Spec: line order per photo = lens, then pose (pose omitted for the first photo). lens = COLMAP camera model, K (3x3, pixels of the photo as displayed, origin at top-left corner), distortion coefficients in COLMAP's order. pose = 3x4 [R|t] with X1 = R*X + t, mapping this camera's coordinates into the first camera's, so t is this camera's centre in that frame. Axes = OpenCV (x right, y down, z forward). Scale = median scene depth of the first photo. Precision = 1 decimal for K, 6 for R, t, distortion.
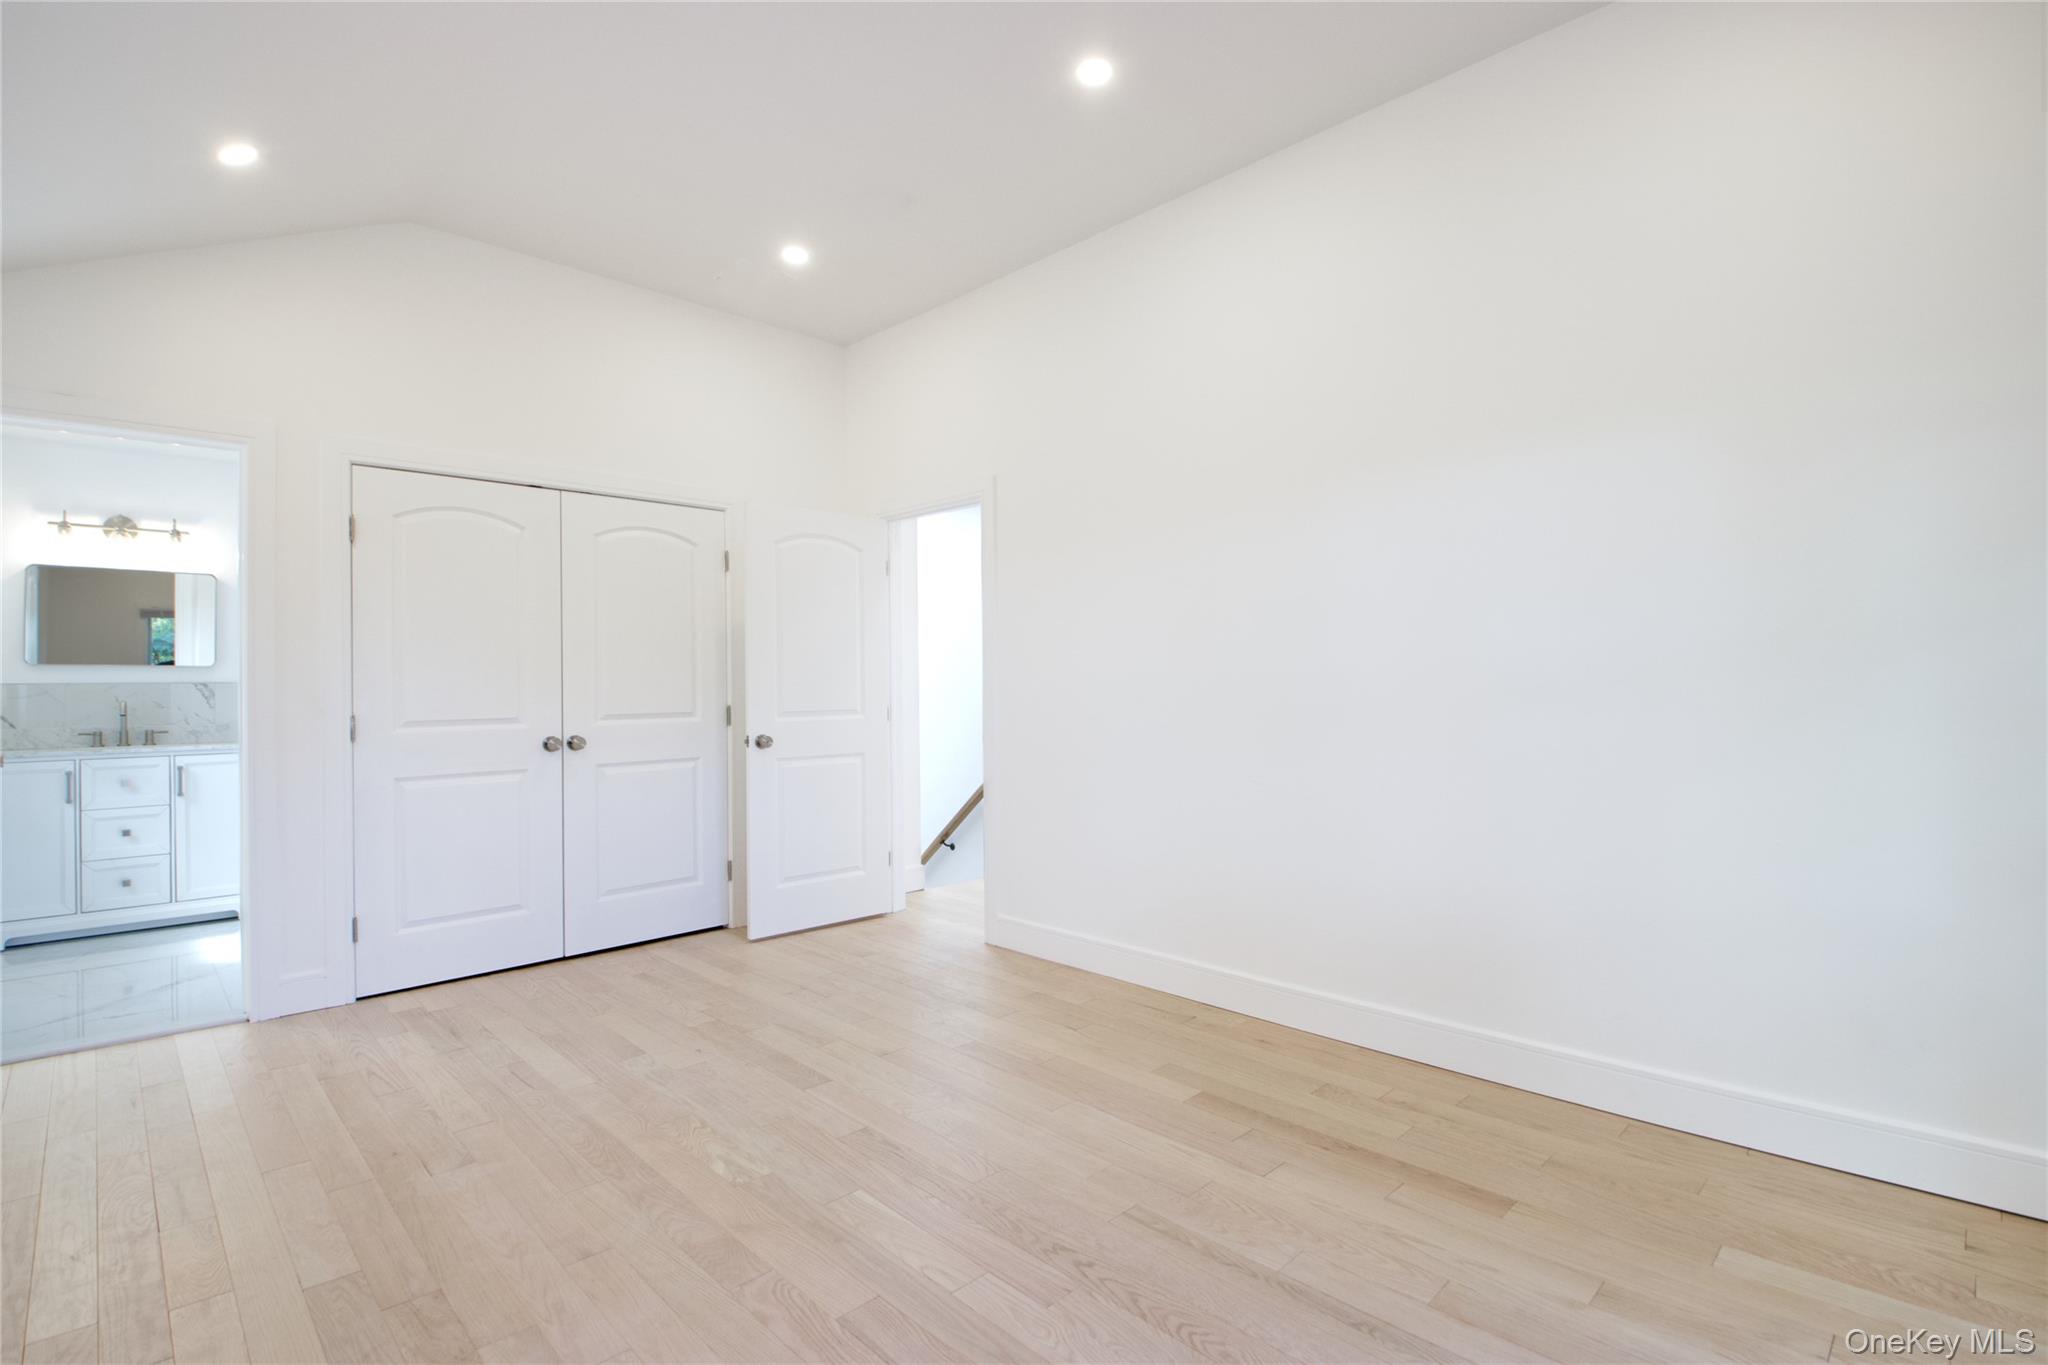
lens RADIAL K [[955.0, 0, 1024.0], [0, 955.0, 682.5], [0, 0, 1]] dist [0.013185, -0.000329]
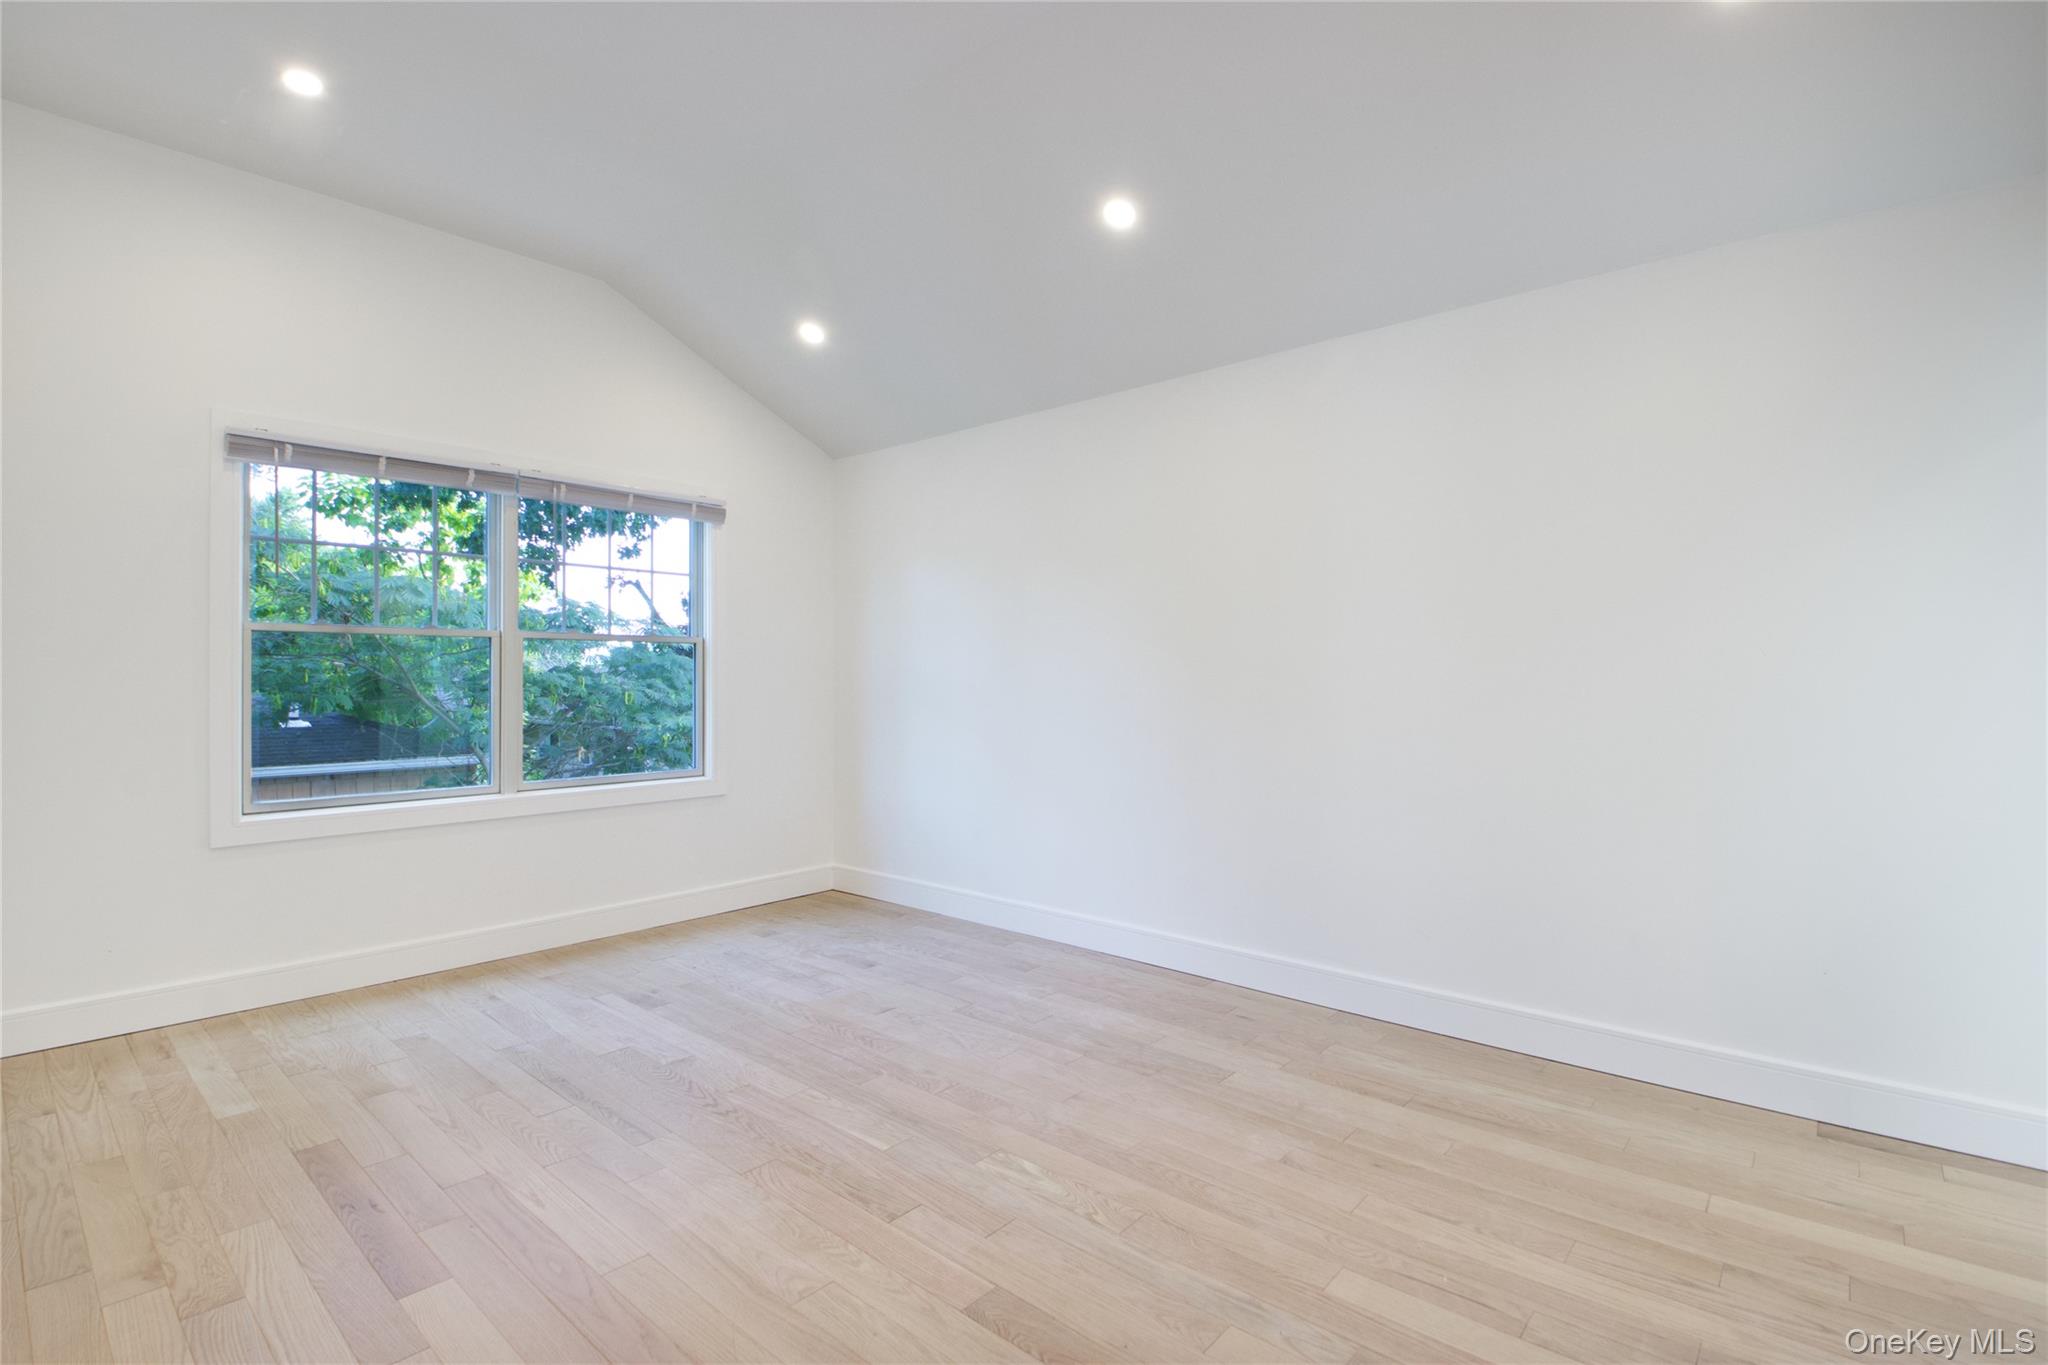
lens RADIAL K [[955.0, 0, 1024.0], [0, 955.0, 682.5], [0, 0, 1]] dist [0.013185, -0.000329]
pose [[-0.997262, 0.016871, -0.071998, -0.267036], [0.016694, 0.999856, 0.003052, -0.003136], [0.072039, 0.001842, -0.997400, 2.150123]]
